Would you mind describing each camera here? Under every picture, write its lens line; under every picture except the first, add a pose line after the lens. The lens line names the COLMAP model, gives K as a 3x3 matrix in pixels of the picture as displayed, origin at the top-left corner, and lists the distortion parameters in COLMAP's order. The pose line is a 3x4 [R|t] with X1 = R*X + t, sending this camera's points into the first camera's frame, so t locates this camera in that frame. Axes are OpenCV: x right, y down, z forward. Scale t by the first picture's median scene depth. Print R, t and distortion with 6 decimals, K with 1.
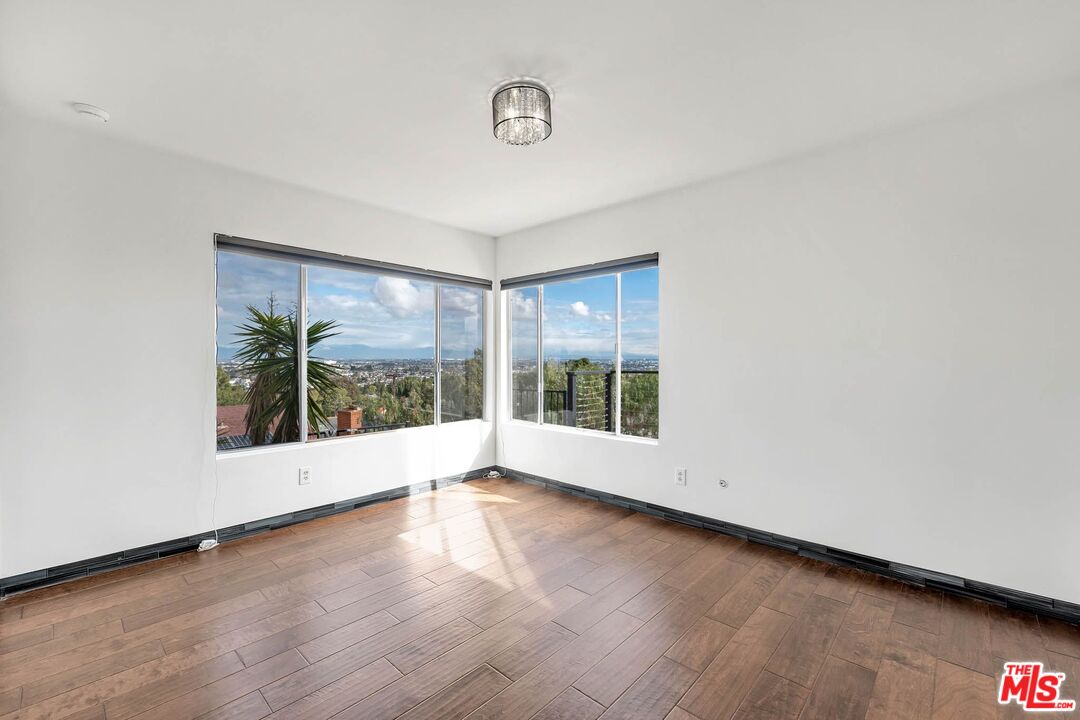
lens RADIAL K [[454.7, 0, 537.7], [0, 454.7, 362.9], [0, 0, 1]] dist [-0.010700, -0.000557]
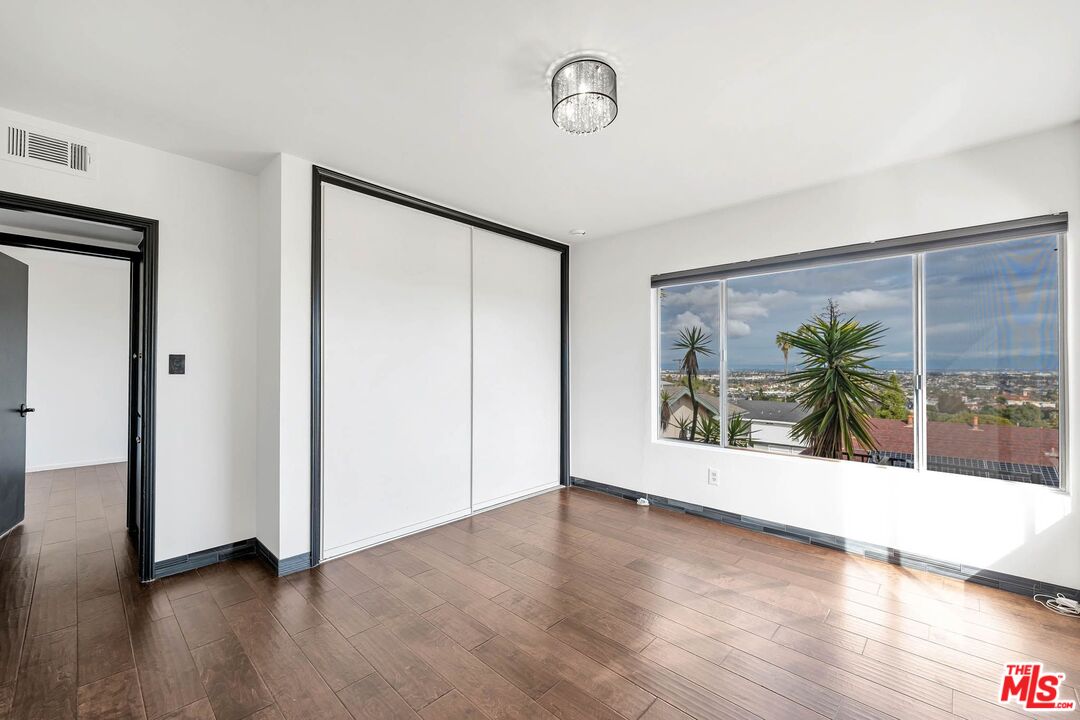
lens RADIAL K [[432.2, 0, 538.8], [0, 432.2, 358.0], [0, 0, 1]] dist [-0.000264, -0.000347]
pose [[-0.014663, -0.024134, -0.999601, 0.507291], [-0.015344, 0.999596, -0.023908, -0.000989], [0.999775, 0.014987, -0.015028, 0.580275]]
